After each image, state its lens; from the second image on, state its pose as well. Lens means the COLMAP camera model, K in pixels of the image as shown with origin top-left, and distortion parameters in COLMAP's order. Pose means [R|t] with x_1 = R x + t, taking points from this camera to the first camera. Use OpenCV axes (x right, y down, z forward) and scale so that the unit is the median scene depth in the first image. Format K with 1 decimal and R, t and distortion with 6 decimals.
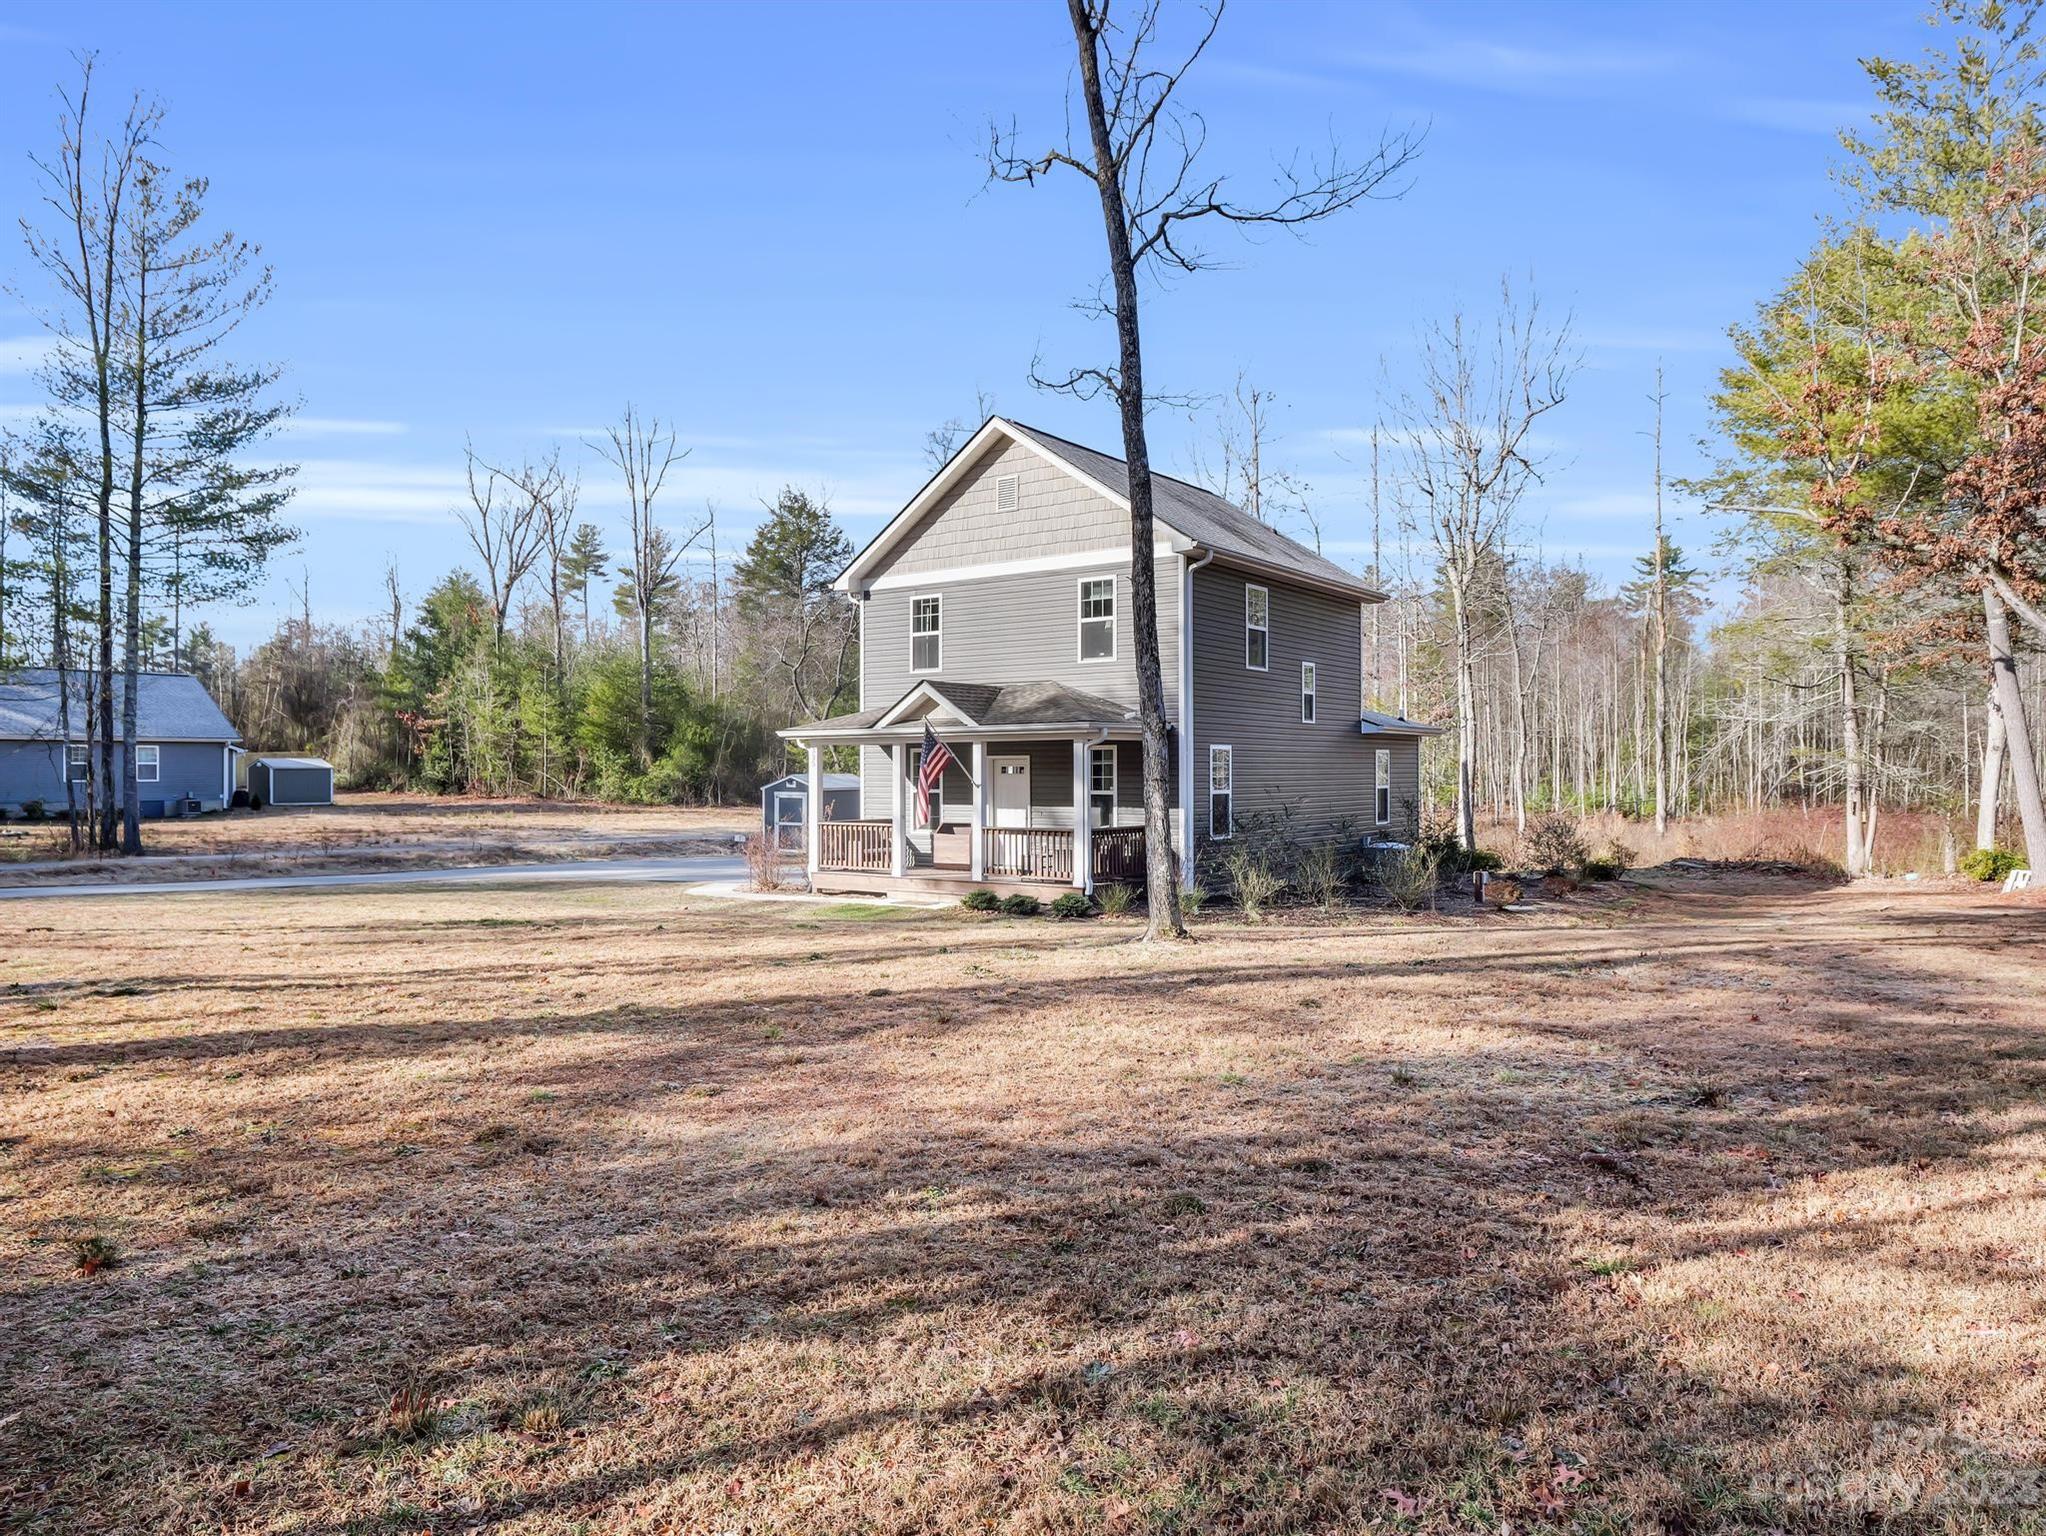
lens RADIAL K [[1317.5, 0, 1014.9], [0, 1317.5, 768.2], [0, 0, 1]] dist [-0.000575, -0.001627]
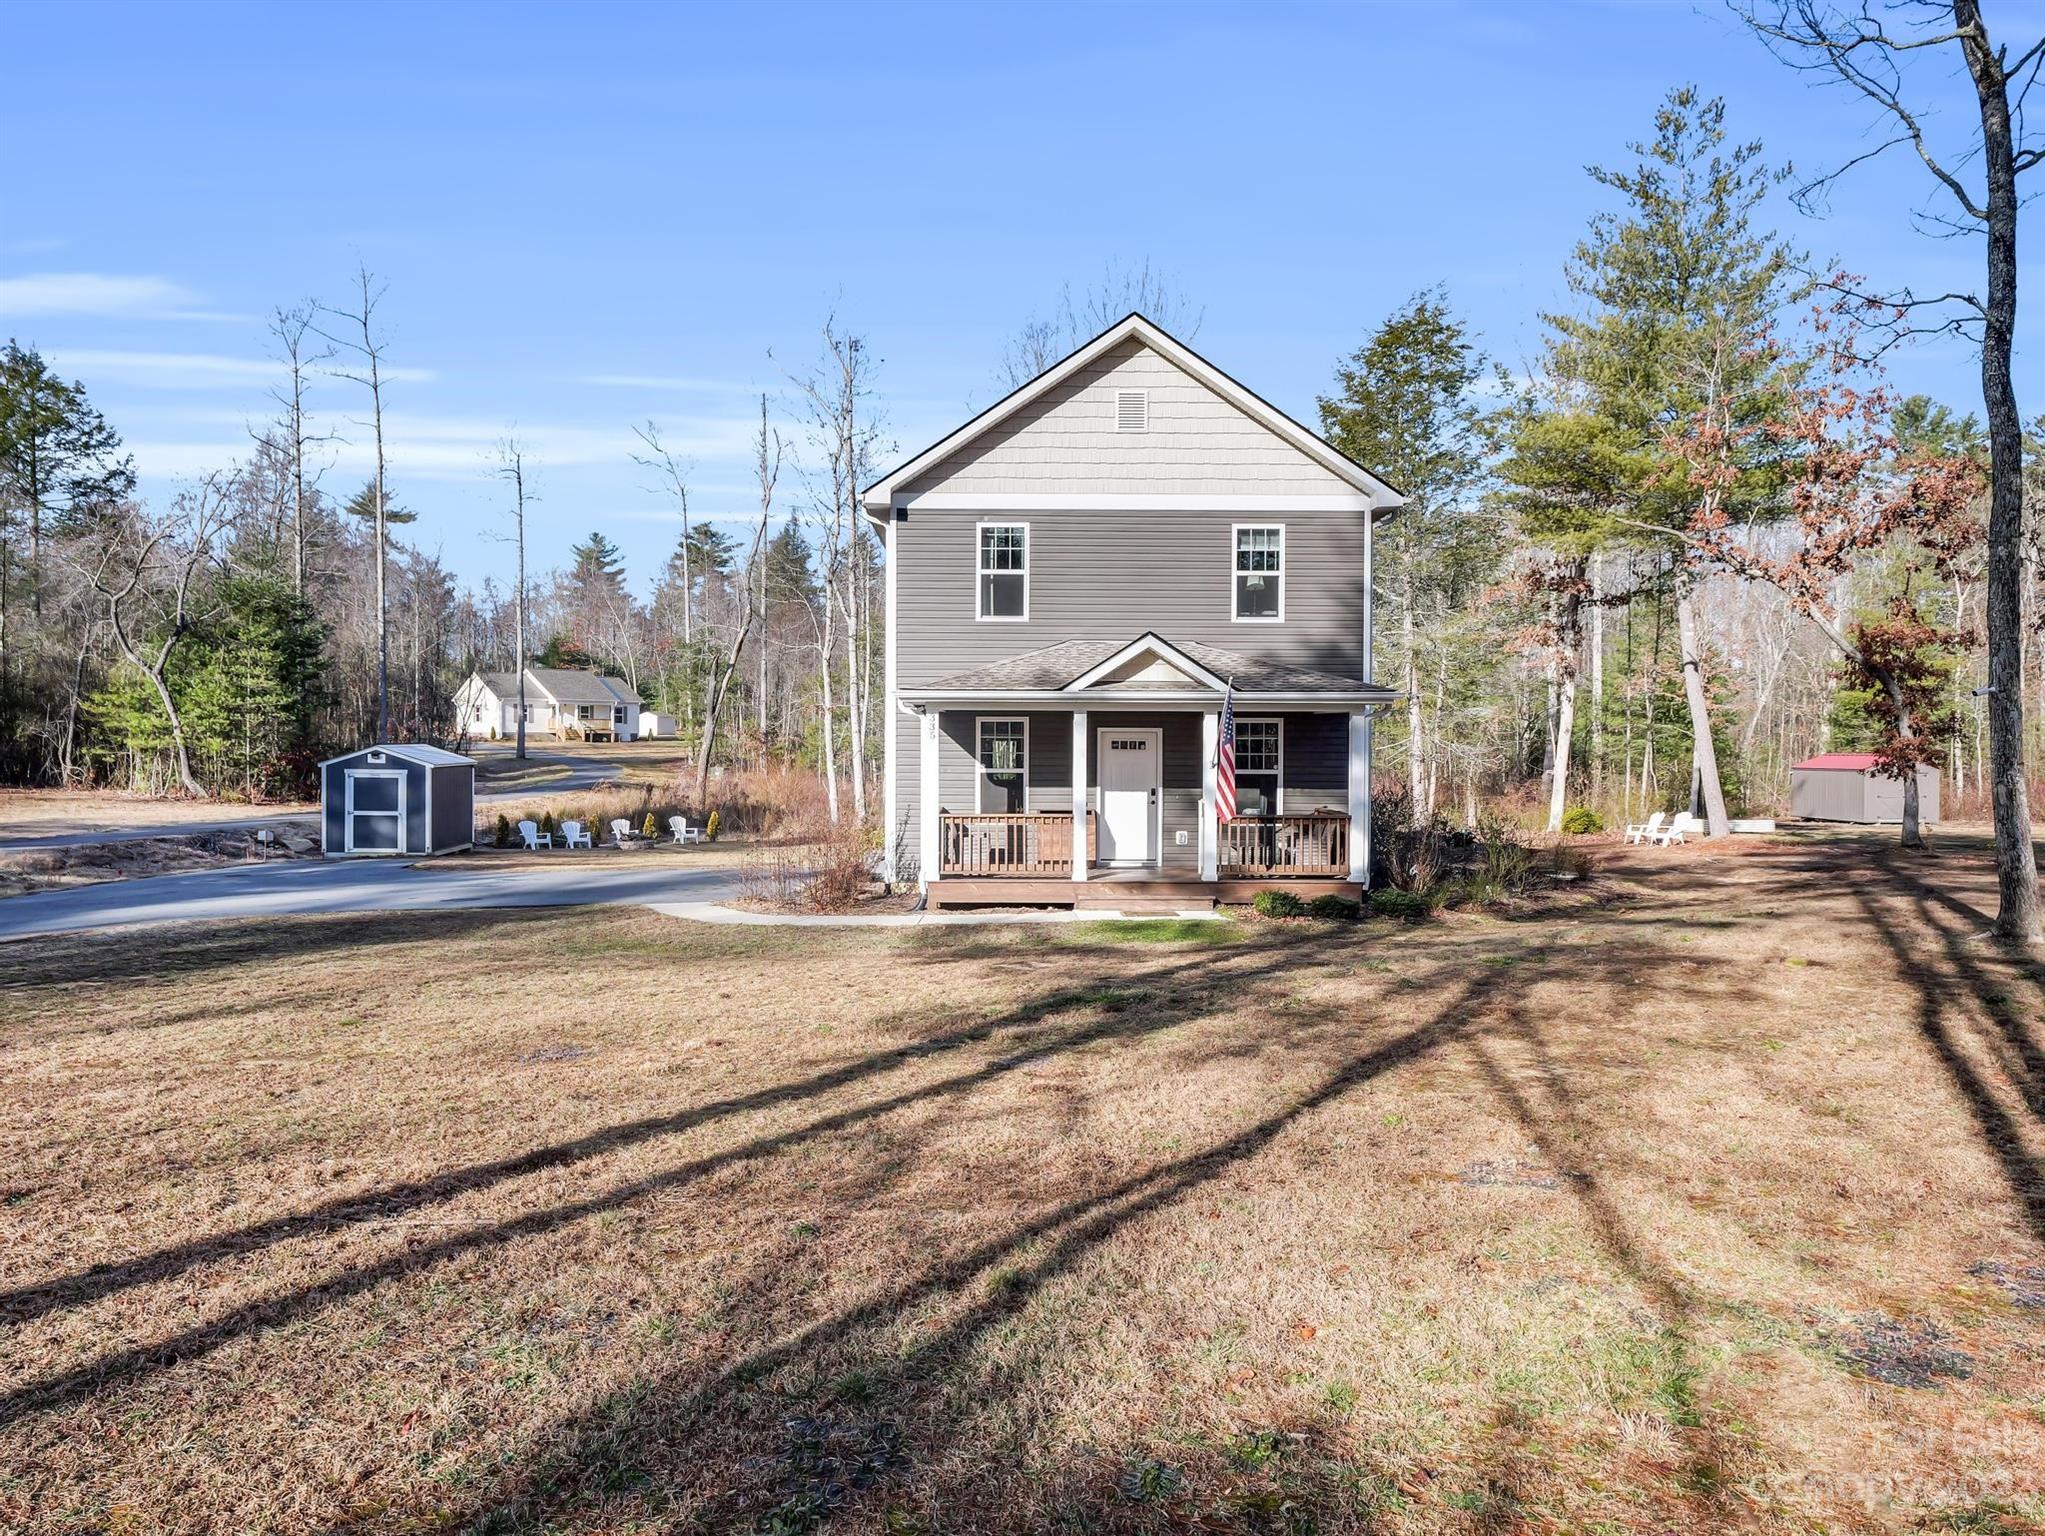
lens RADIAL K [[1316.9, 0, 1019.6], [0, 1316.9, 766.7], [0, 0, 1]] dist [-0.000575, -0.001627]
pose [[0.802416, -0.002230, 0.596760, -0.539590], [-0.009280, 0.999825, 0.016214, 0.002051], [-0.596692, -0.018548, 0.802256, 0.363546]]
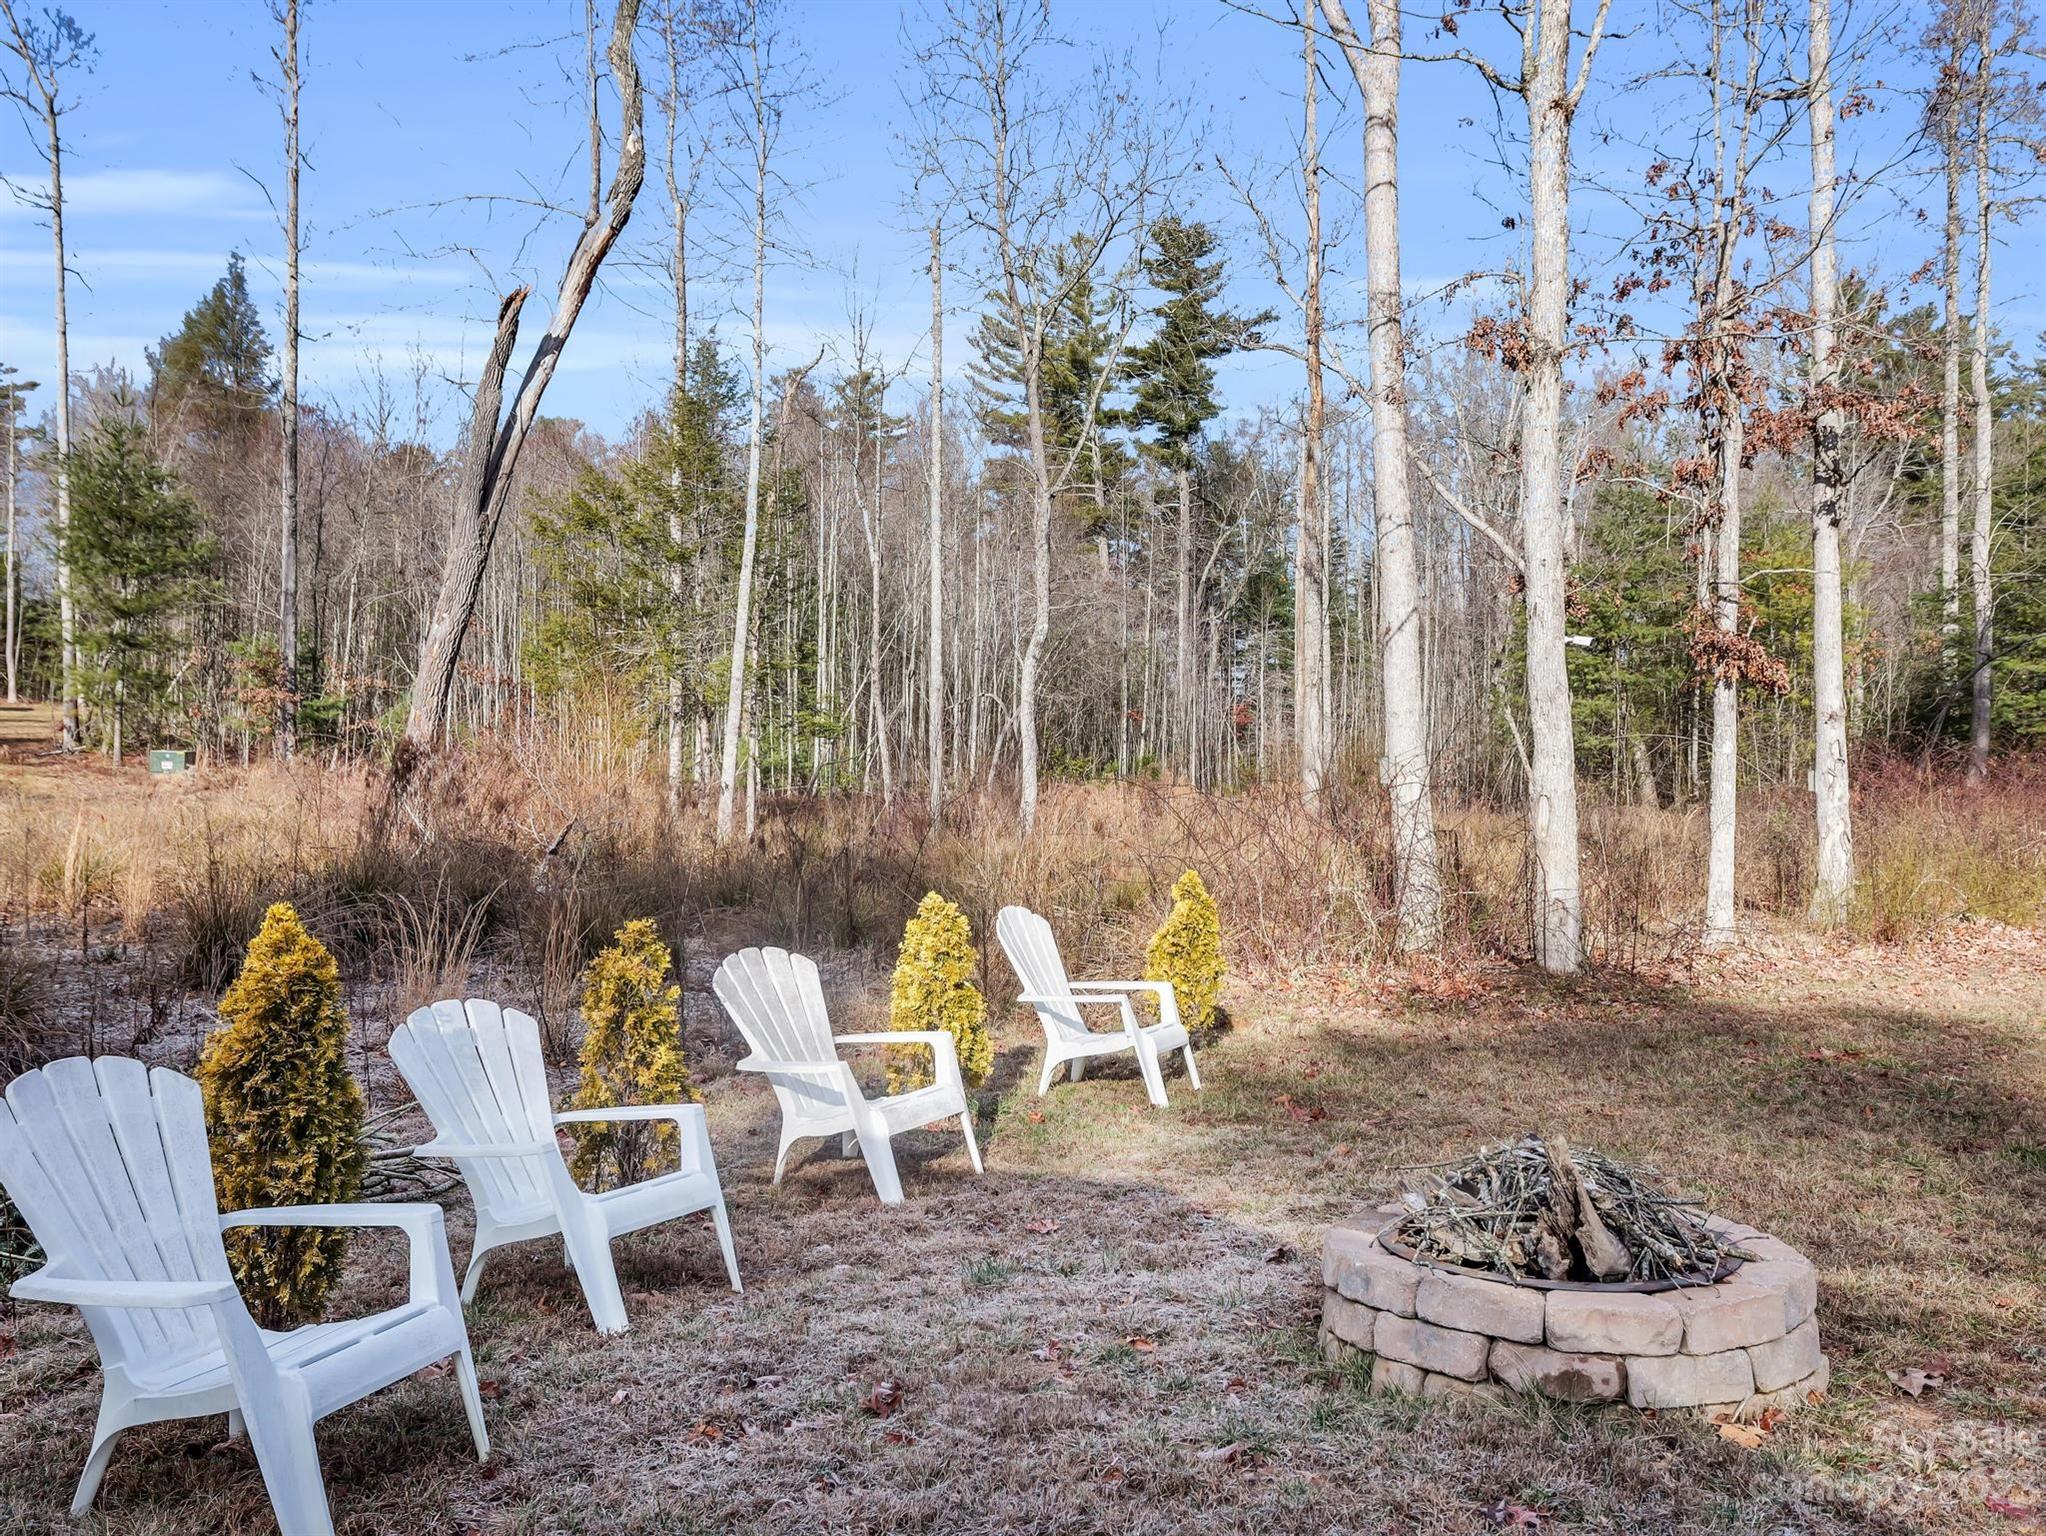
lens RADIAL K [[1661.7, 0, 1012.5], [0, 1661.7, 764.5], [0, 0, 1]] dist [-0.005471, 0.003106]
pose [[0.536658, 0.004517, 0.843788, -0.172721], [-0.009856, 0.999951, 0.000915, 0.067413], [-0.843742, -0.008808, 0.536676, 1.755938]]
